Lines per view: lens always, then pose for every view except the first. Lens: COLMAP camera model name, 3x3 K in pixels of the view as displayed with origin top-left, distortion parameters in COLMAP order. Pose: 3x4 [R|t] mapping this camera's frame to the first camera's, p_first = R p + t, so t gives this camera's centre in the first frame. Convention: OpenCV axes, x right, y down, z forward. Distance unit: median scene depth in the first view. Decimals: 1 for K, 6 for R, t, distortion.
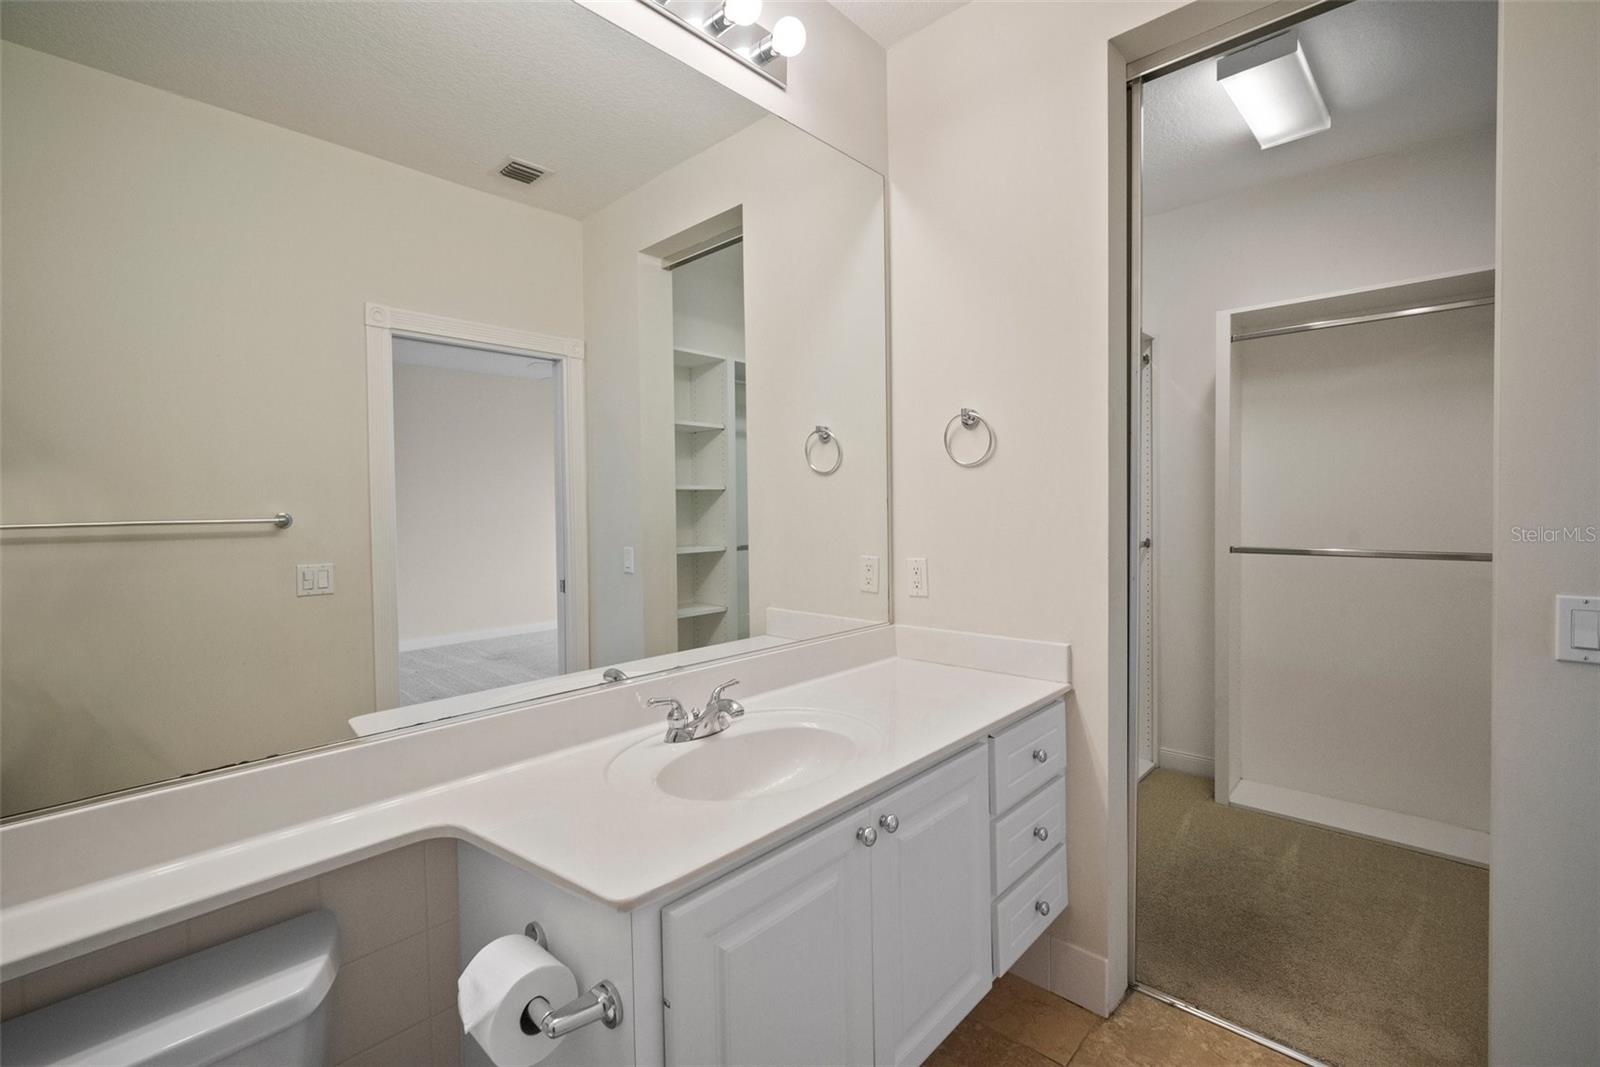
lens RADIAL K [[694.8, 0, 792.7], [0, 694.8, 526.5], [0, 0, 1]] dist [-0.009359, 0.000214]
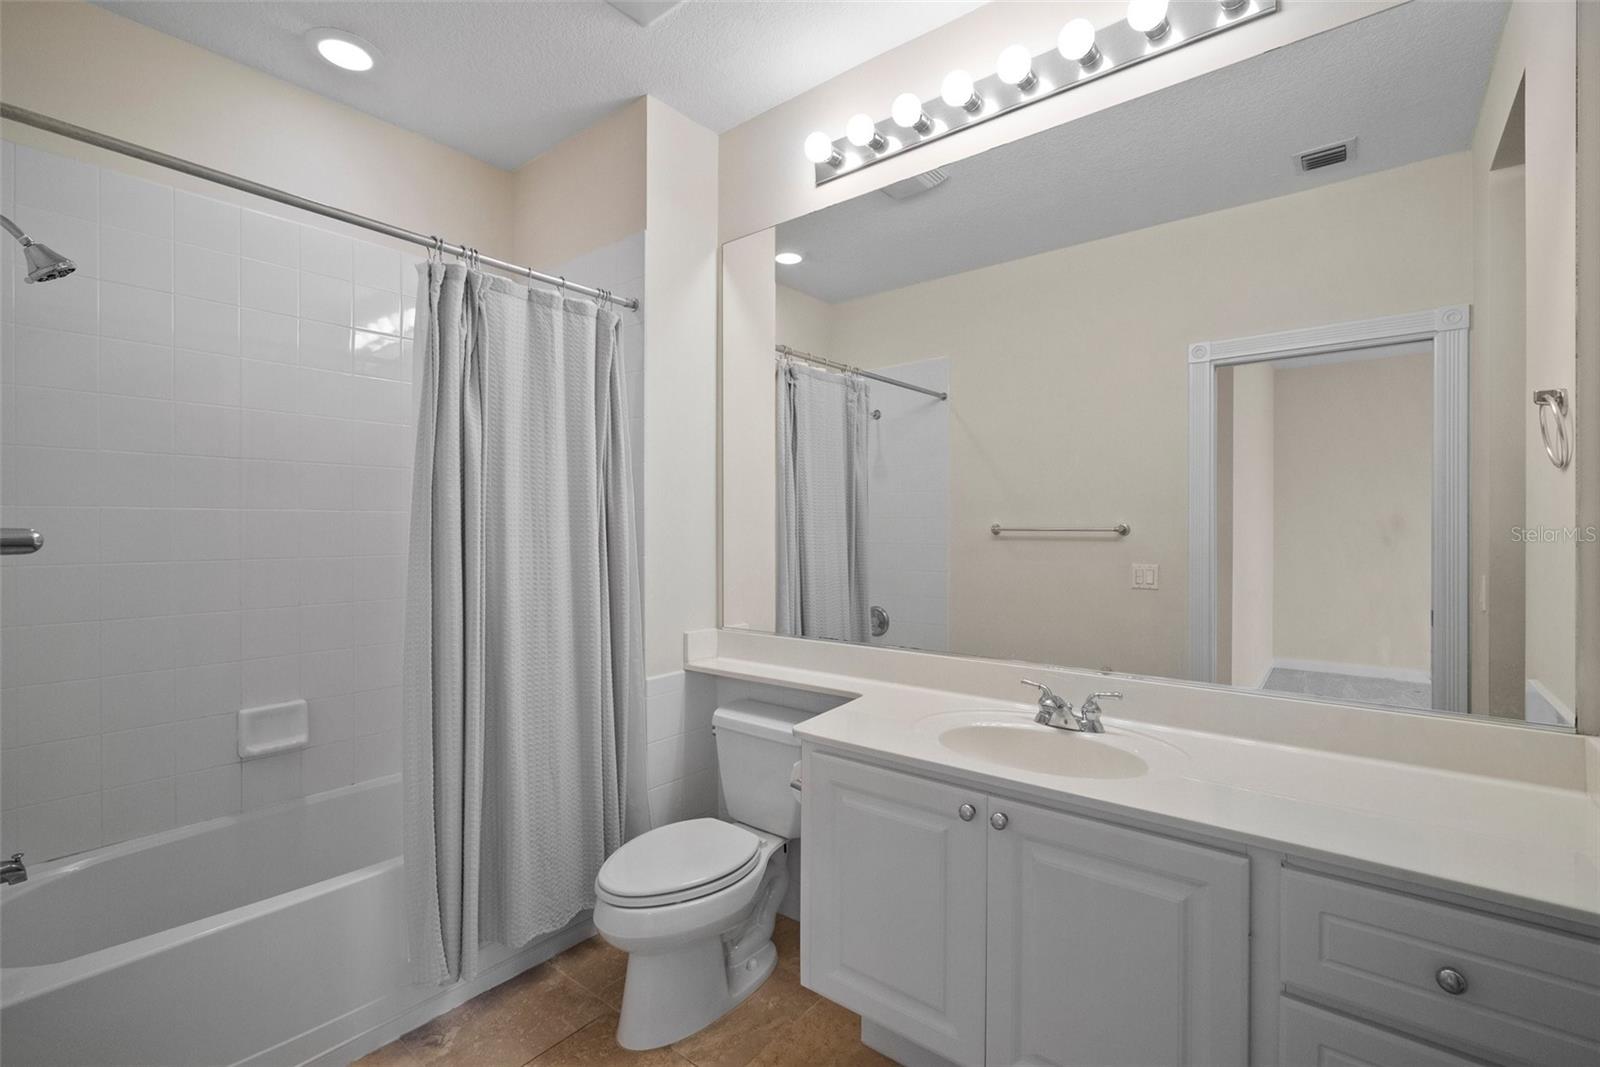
lens RADIAL K [[702.8, 0, 804.6], [0, 702.8, 531.0], [0, 0, 1]] dist [-0.013425, 0.000516]
pose [[0.091886, 0.023224, -0.995499, 0.528997], [-0.022891, 0.999513, 0.021205, -0.019705], [0.995506, 0.020839, 0.092373, 0.258721]]
